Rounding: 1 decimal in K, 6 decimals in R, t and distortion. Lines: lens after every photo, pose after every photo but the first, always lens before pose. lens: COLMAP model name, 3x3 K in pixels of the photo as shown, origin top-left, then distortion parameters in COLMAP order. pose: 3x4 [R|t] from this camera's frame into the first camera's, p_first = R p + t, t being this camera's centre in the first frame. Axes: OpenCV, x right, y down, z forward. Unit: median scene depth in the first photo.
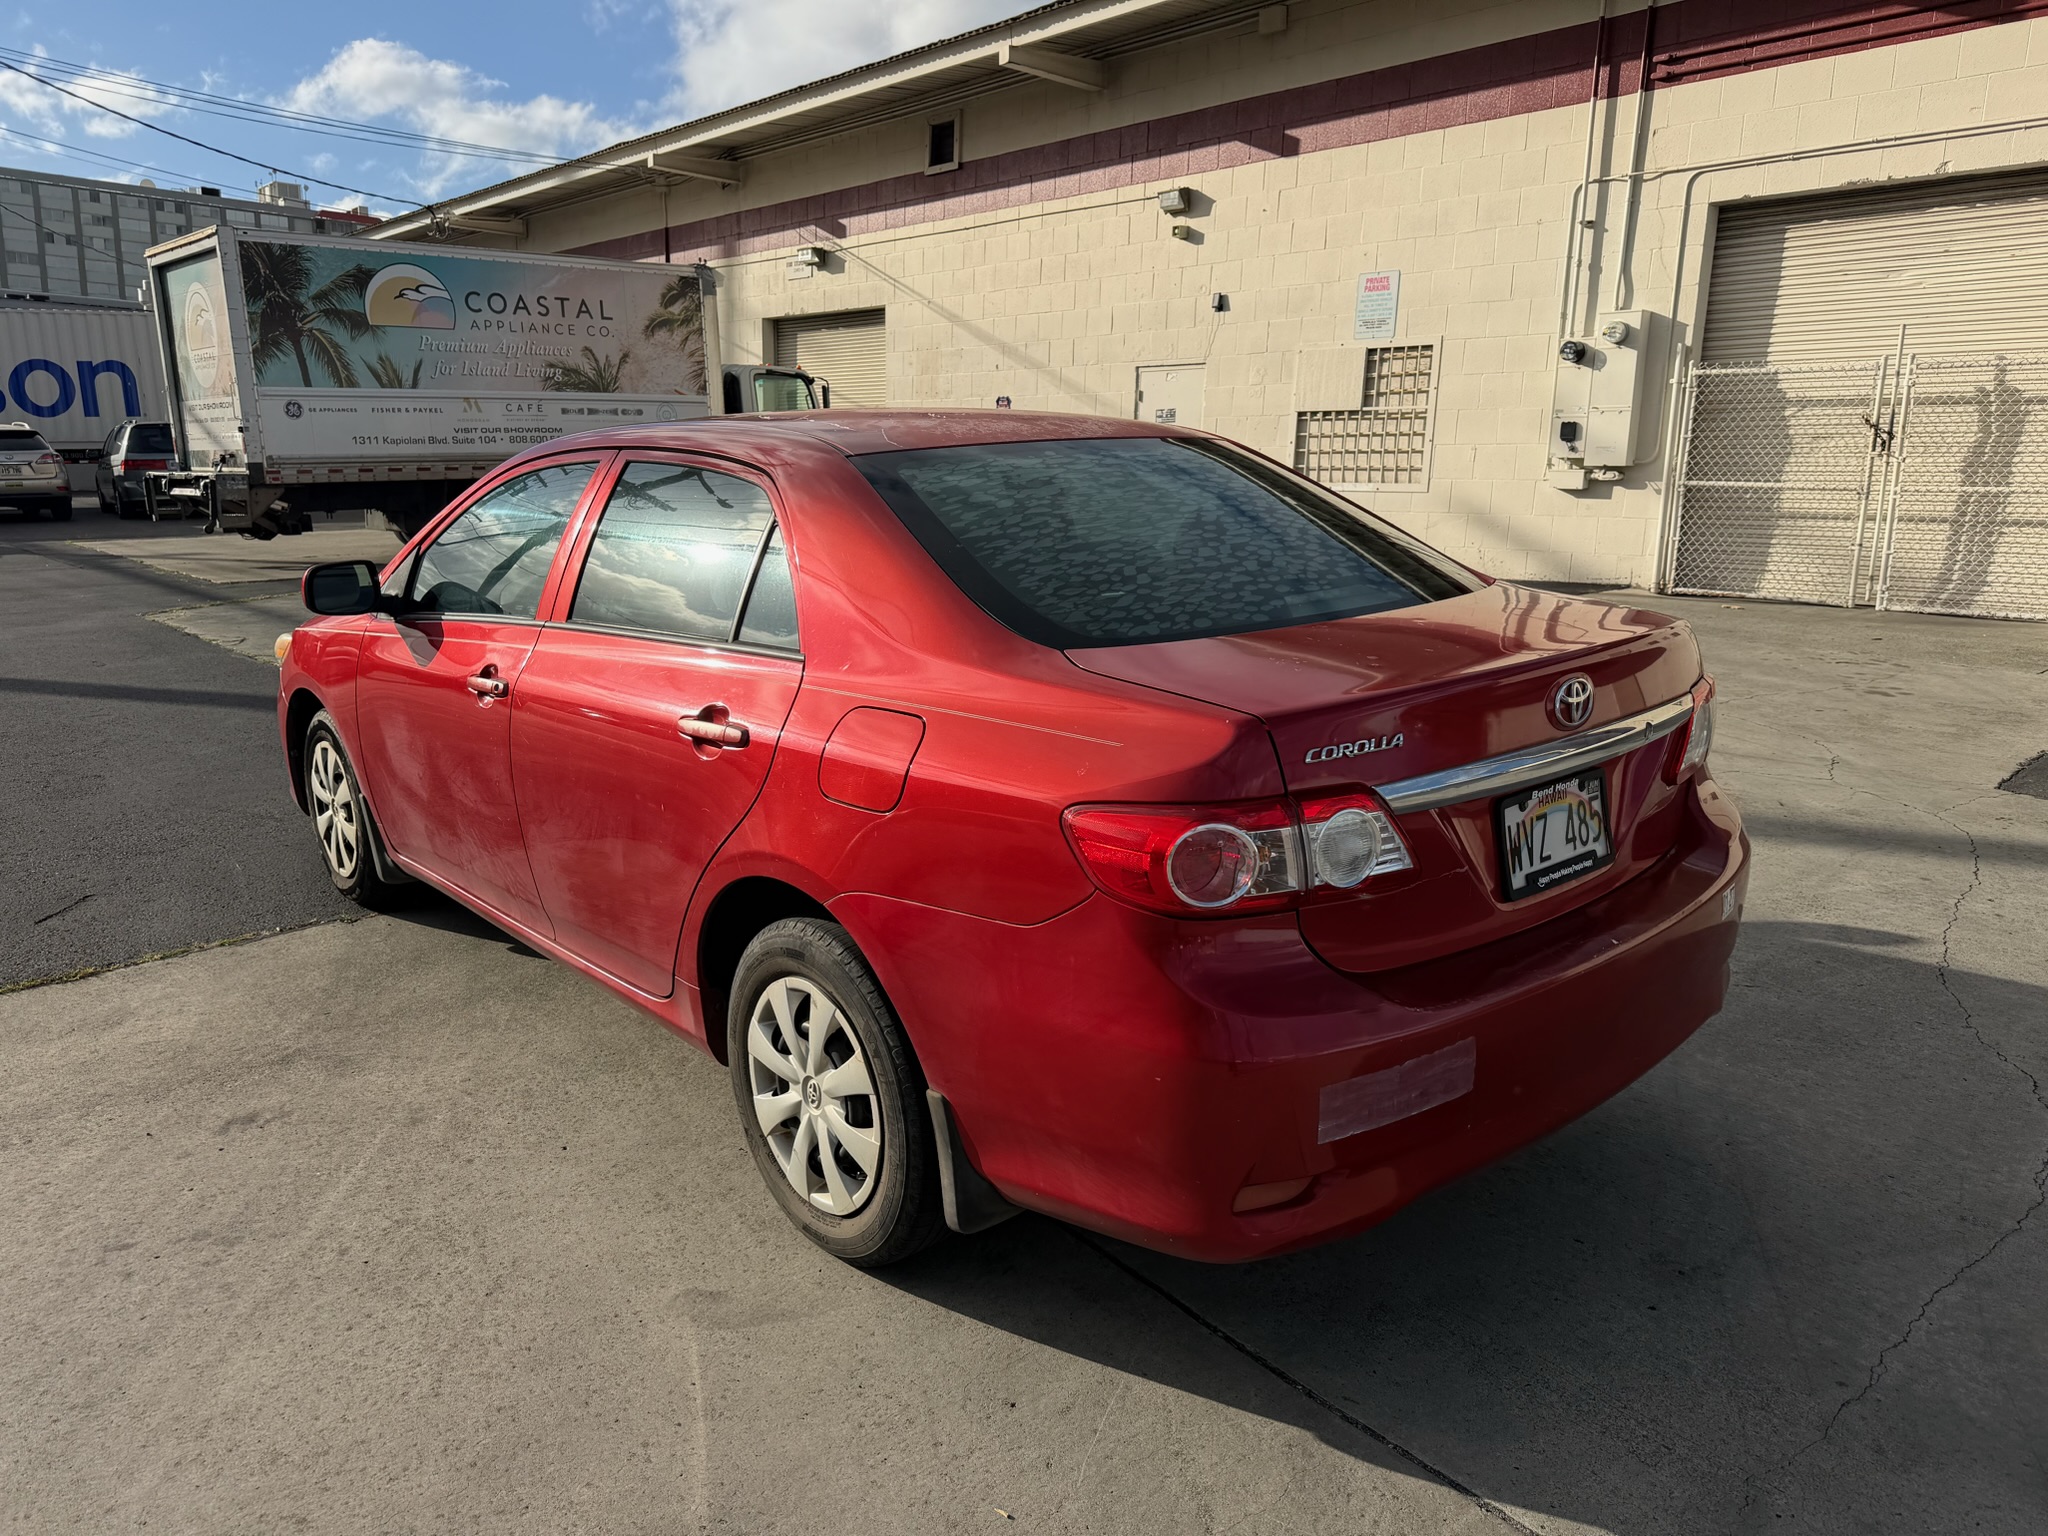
lens RADIAL K [[1461.7, 0, 1024.0], [0, 1461.7, 768.0], [0, 0, 1]] dist [0.002129, 0.000780]
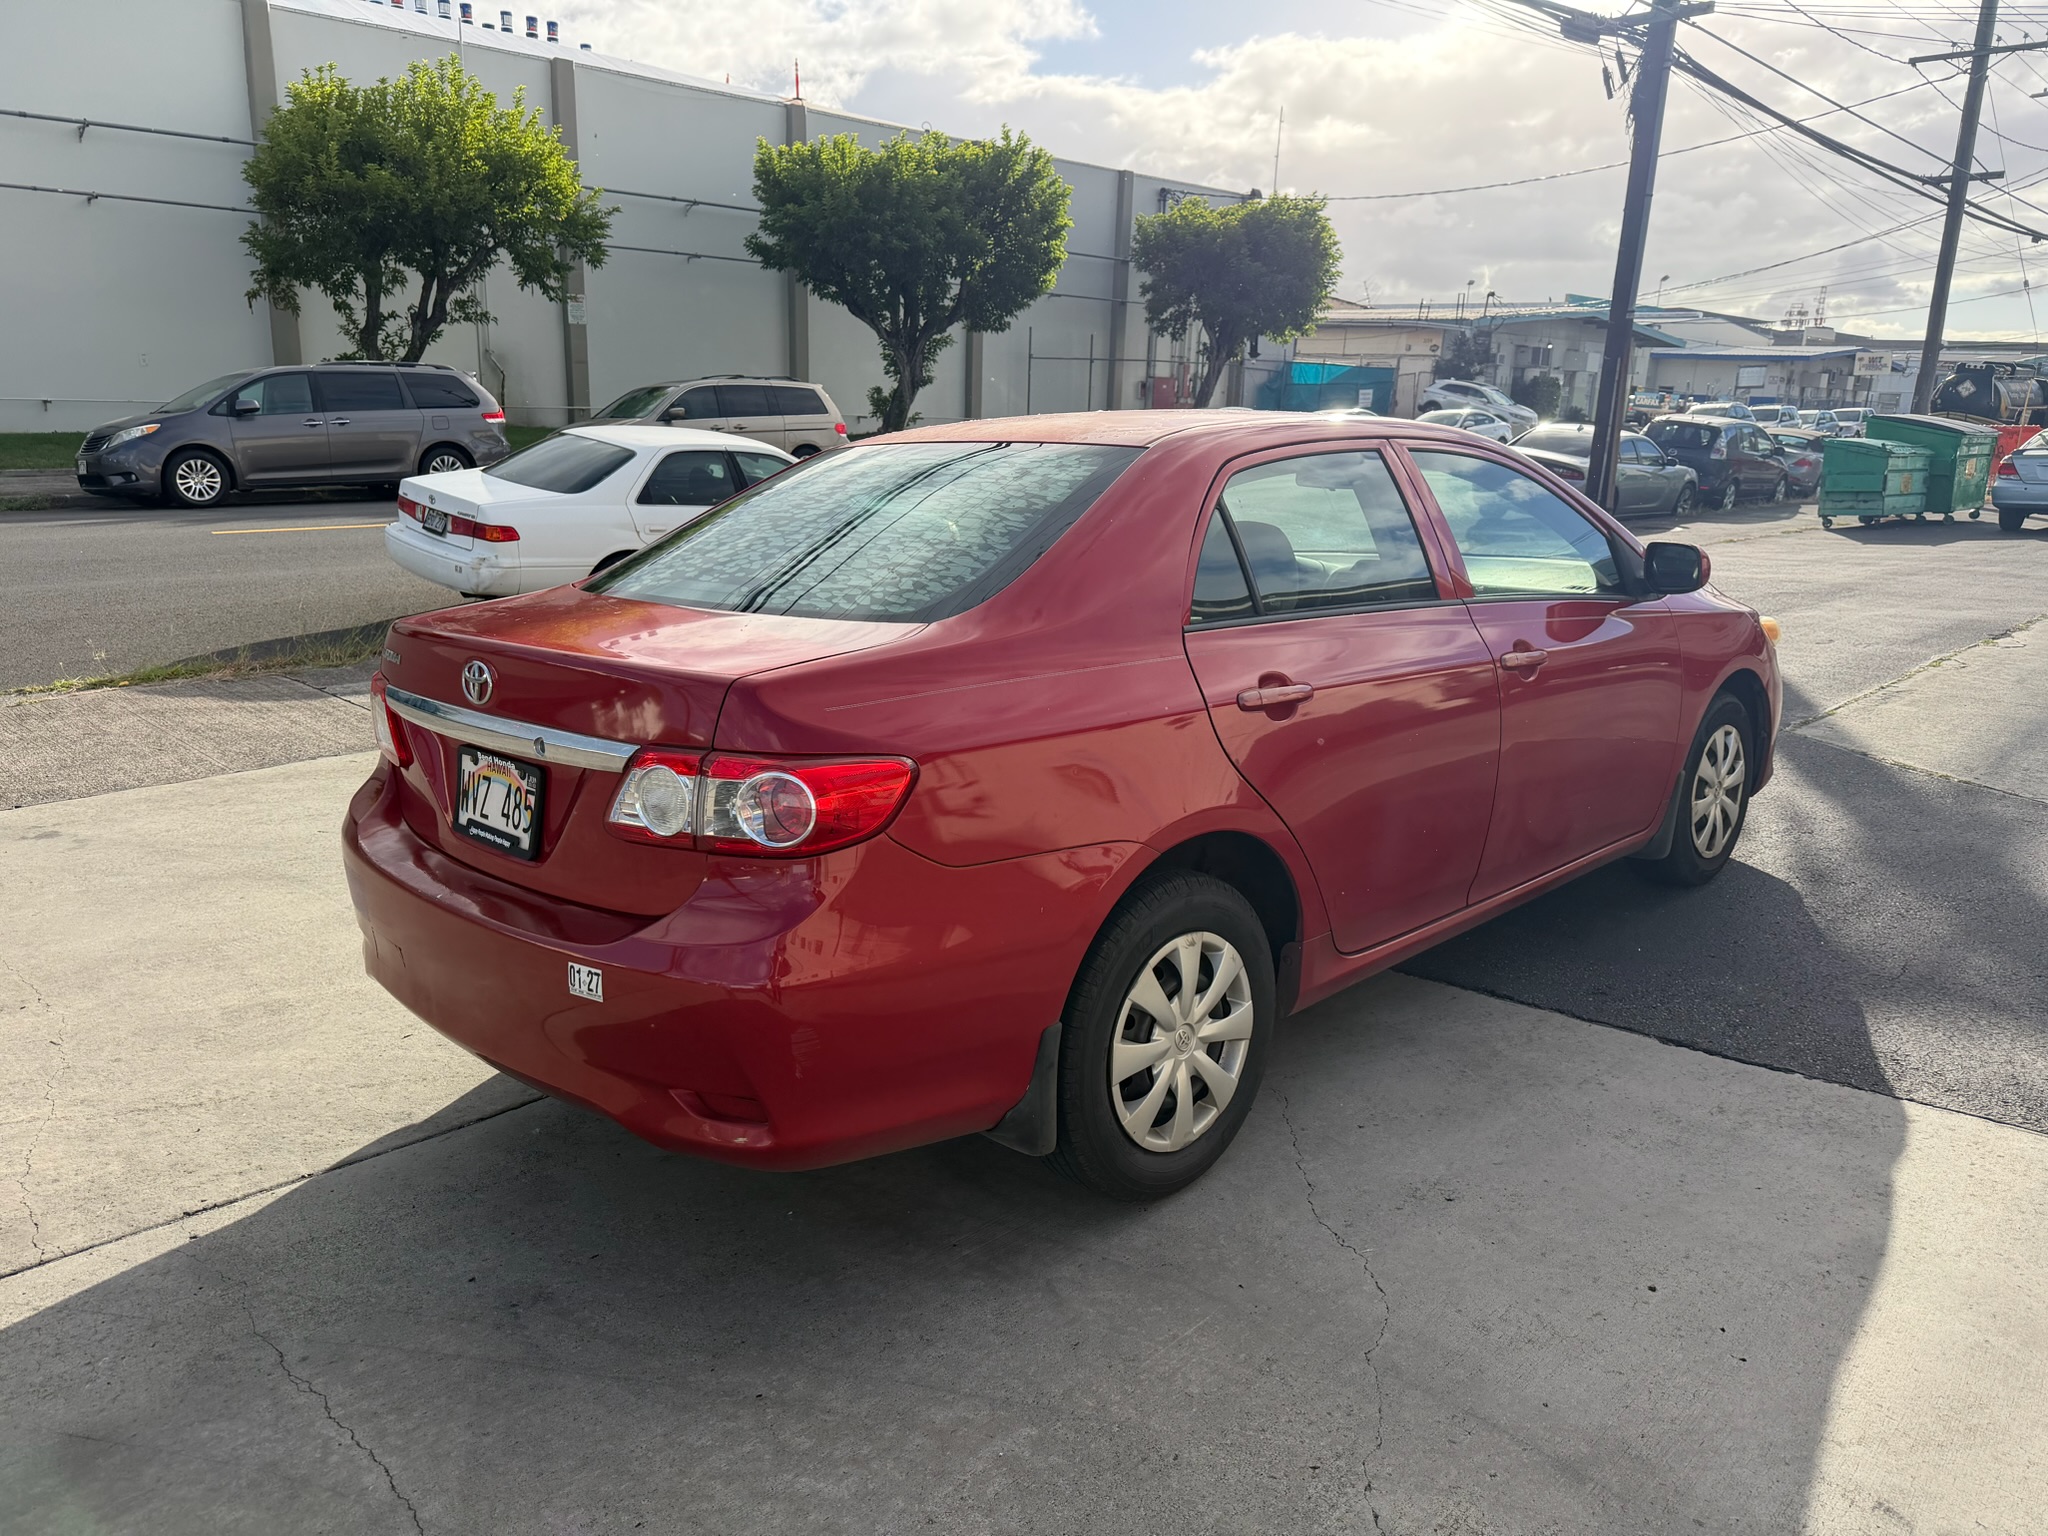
lens RADIAL K [[1461.7, 0, 1024.0], [0, 1461.7, 768.0], [0, 0, 1]] dist [0.002129, 0.000780]
pose [[0.059297, 0.226945, -0.972101, 1.430256], [-0.208557, 0.955140, 0.210264, -0.289391], [0.976211, 0.190270, 0.103968, 1.248144]]
